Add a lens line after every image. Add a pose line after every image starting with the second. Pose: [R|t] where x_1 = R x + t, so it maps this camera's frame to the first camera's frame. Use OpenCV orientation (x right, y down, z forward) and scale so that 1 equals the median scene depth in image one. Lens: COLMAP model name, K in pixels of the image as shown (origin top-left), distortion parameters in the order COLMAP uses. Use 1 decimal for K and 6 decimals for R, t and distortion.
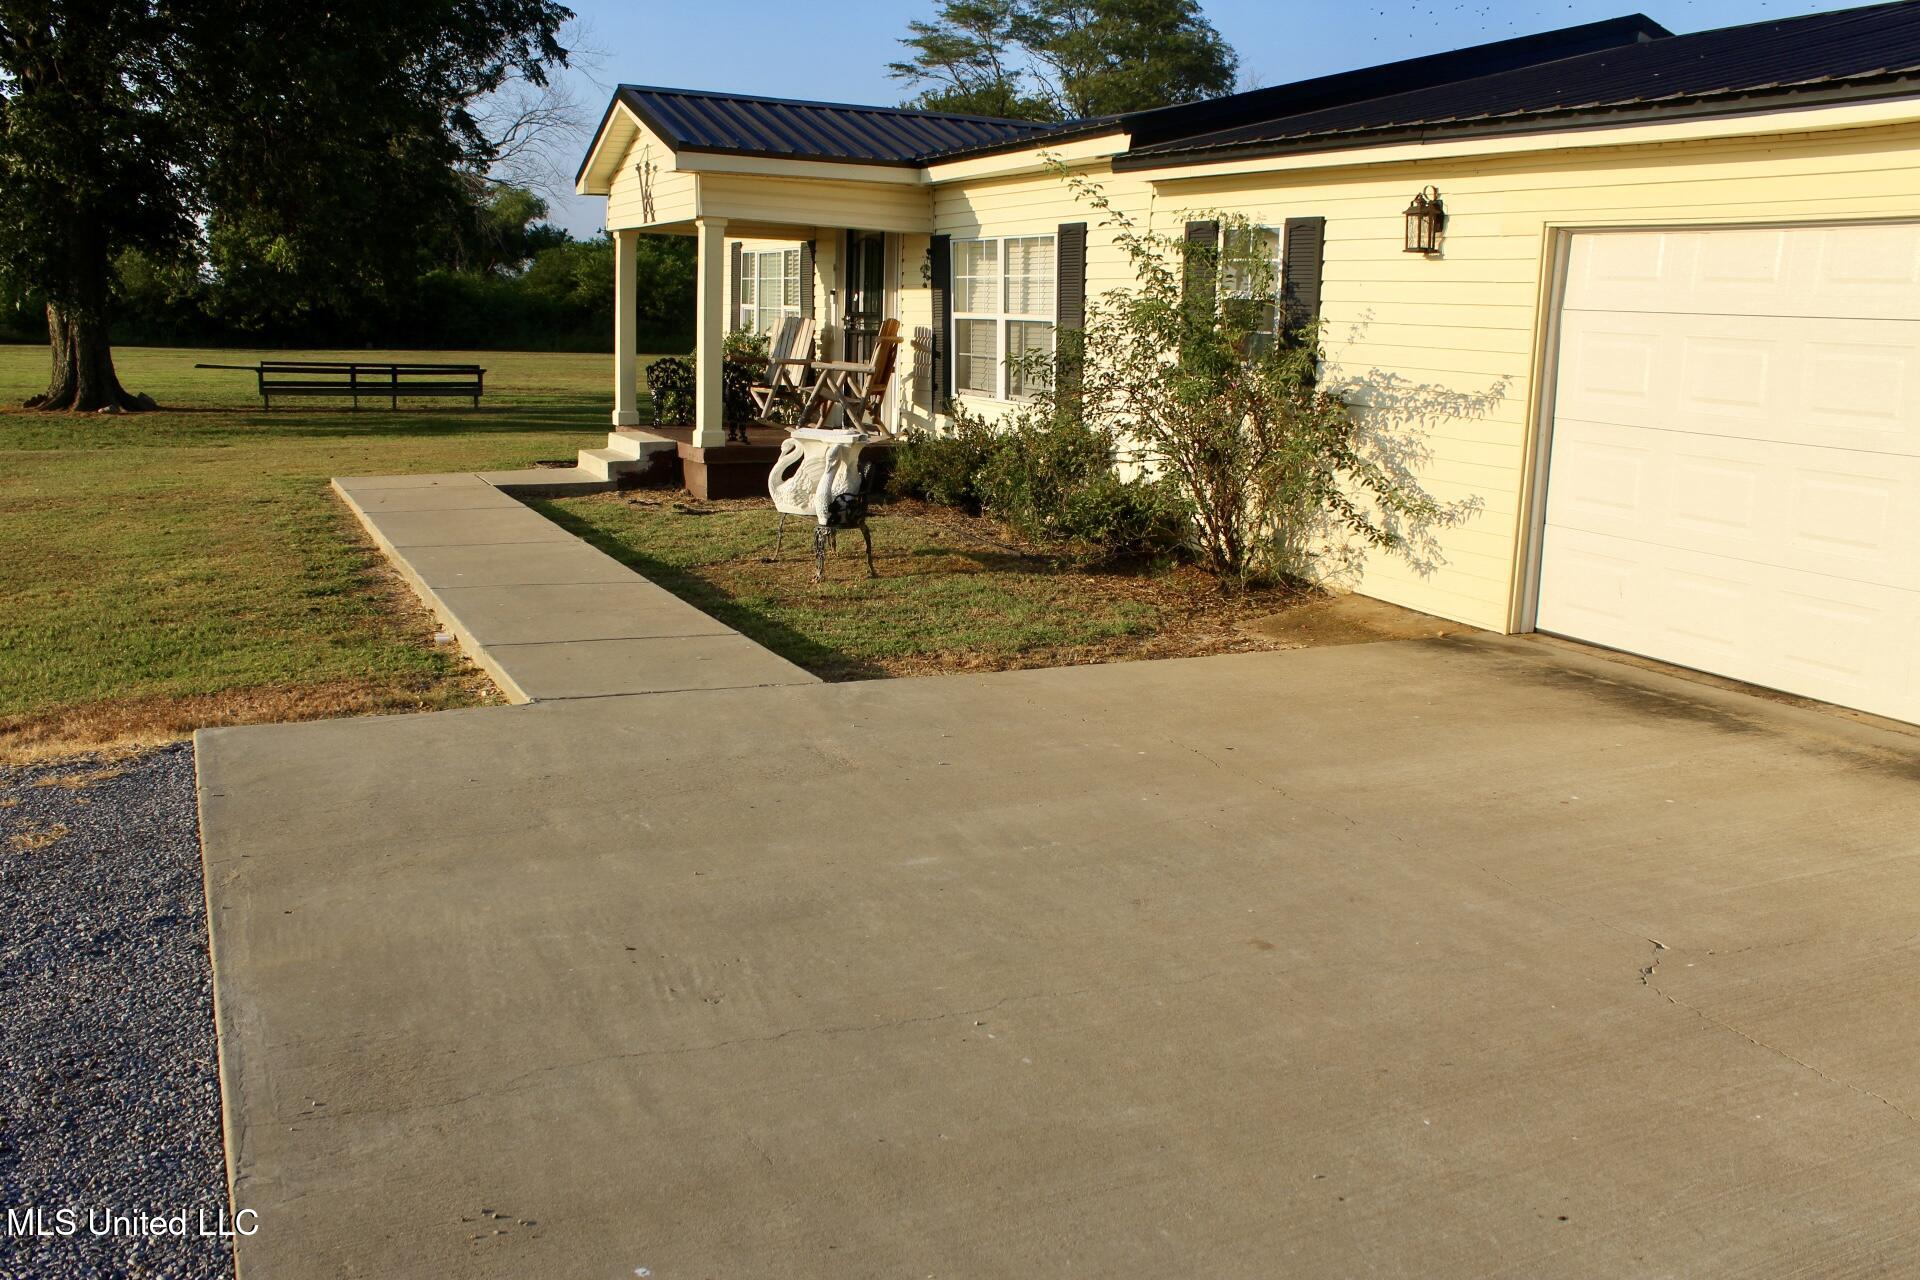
lens RADIAL K [[1792.4, 0, 986.0], [0, 1792.4, 674.1], [0, 0, 1]] dist [-0.153210, 0.148250]
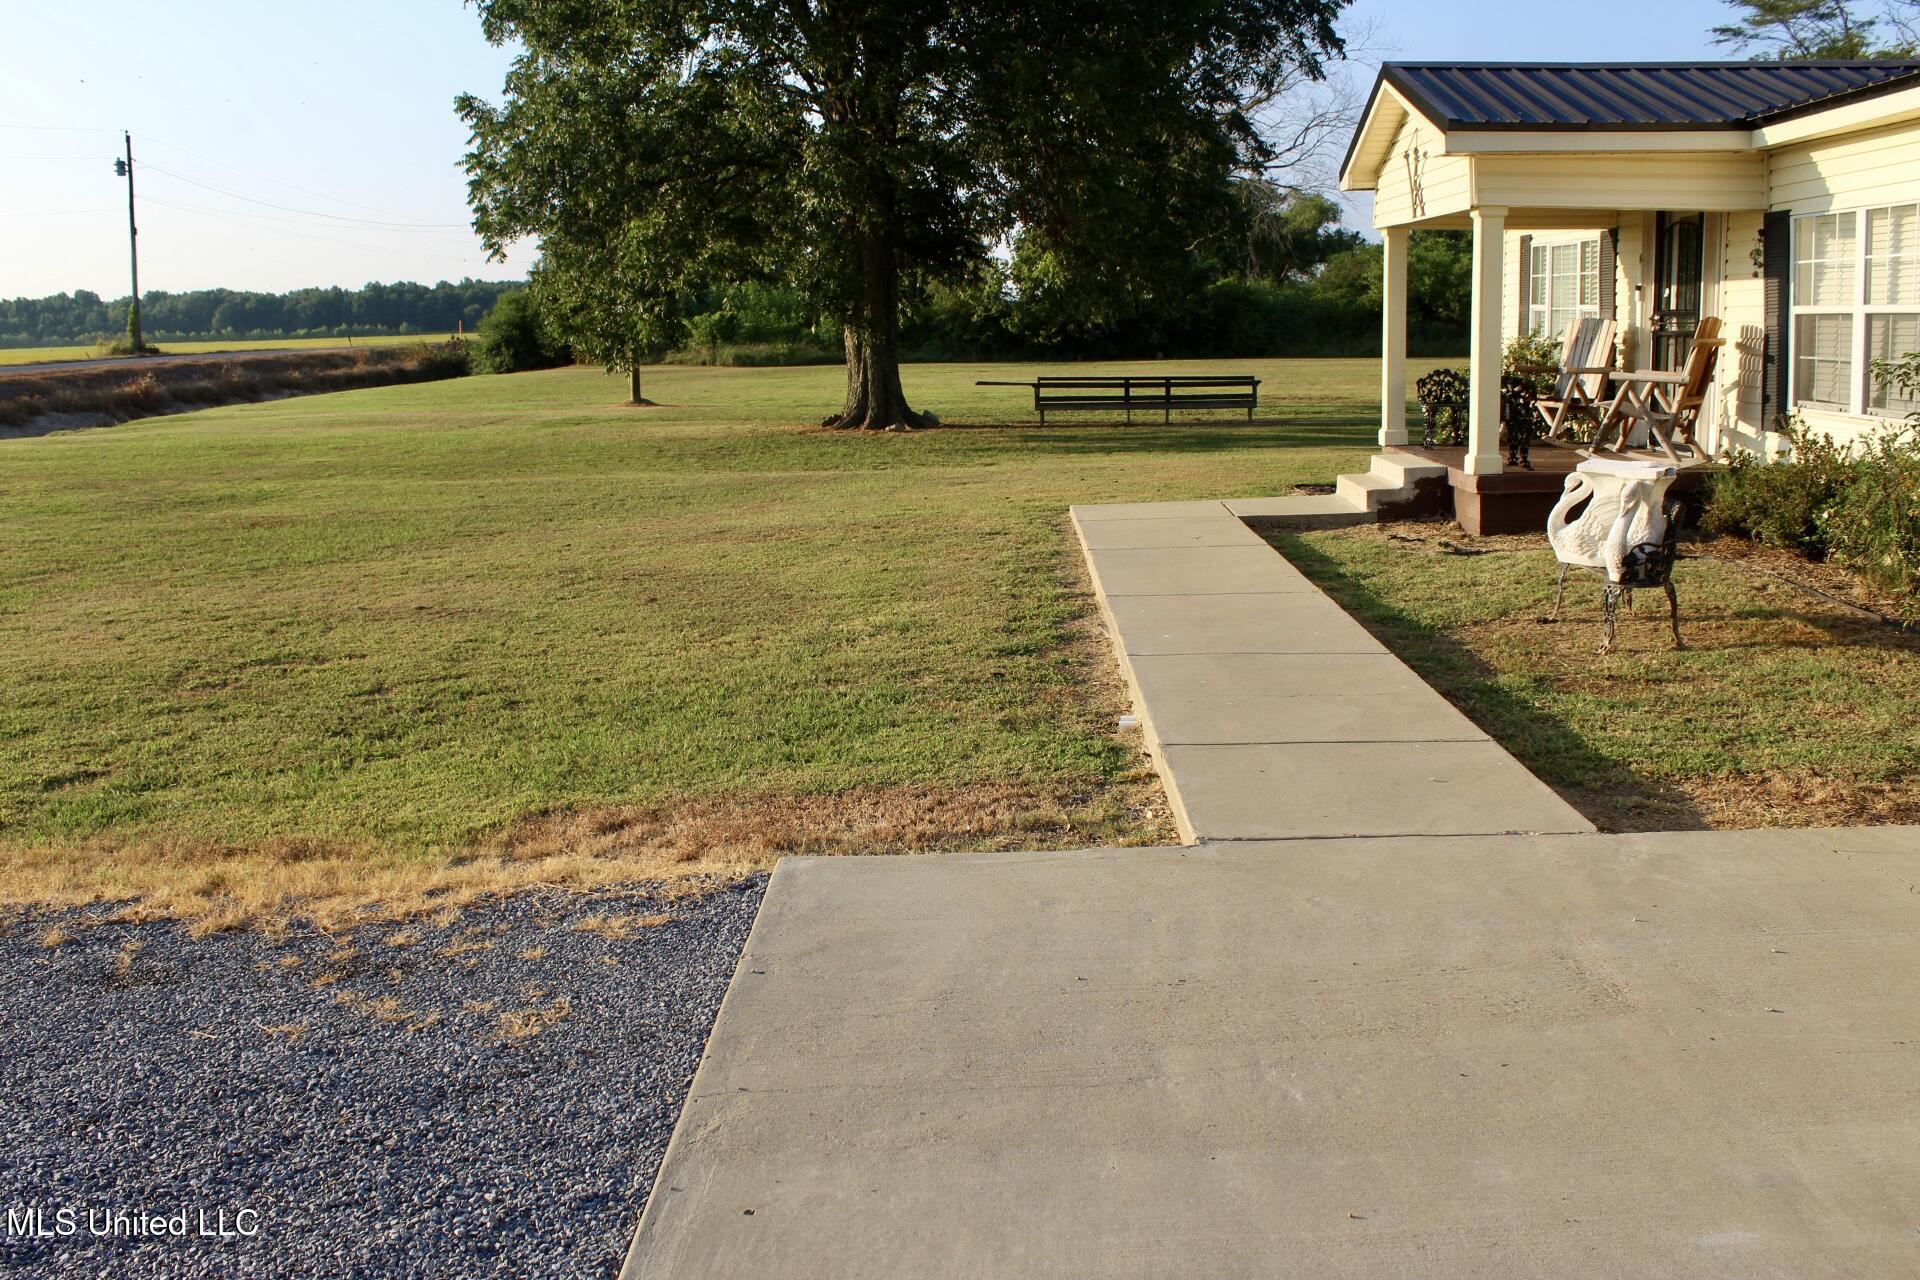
lens RADIAL K [[1792.4, 0, 907.9], [0, 1792.4, 646.8], [0, 0, 1]] dist [-0.153210, 0.148250]
pose [[0.886612, 0.030684, -0.461496, -0.007849], [-0.038566, 0.999227, -0.007655, -0.033043], [0.460904, 0.024585, 0.887109, 0.146718]]
